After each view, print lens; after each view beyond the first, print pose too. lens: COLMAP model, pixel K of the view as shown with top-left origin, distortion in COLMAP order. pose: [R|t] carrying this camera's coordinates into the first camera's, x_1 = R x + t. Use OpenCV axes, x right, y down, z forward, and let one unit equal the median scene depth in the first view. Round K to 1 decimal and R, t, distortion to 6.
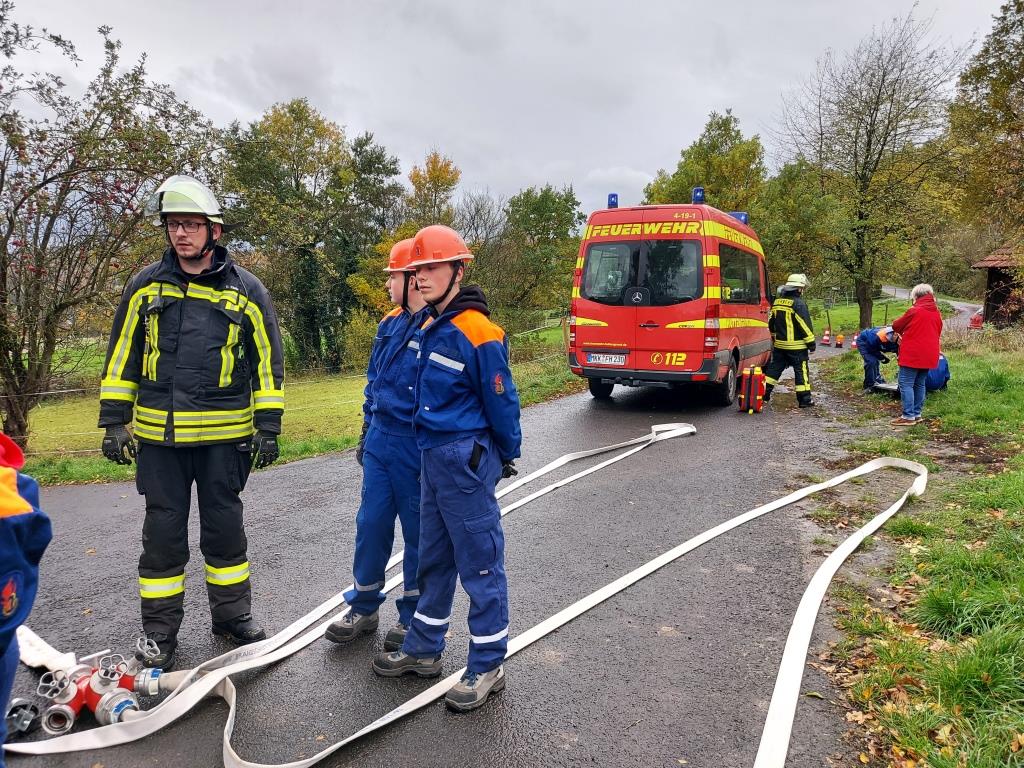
lens RADIAL K [[743.7, 0, 511.6], [0, 743.7, 377.2], [0, 0, 1]] dist [0.058138, -0.050658]
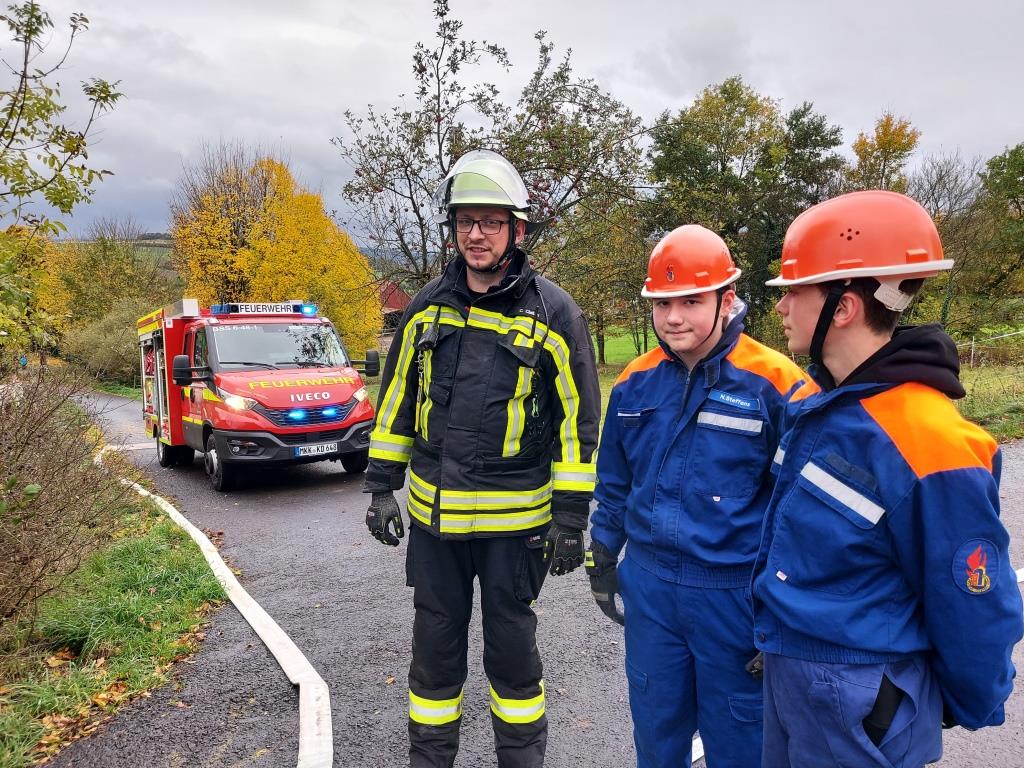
lens RADIAL K [[743.7, 0, 511.6], [0, 743.7, 377.2], [0, 0, 1]] dist [0.058138, -0.050658]
pose [[0.851703, 0.055853, -0.521039, -0.007109], [-0.046148, 0.998435, 0.031592, -0.022846], [0.521988, -0.002862, 0.852948, 0.115263]]
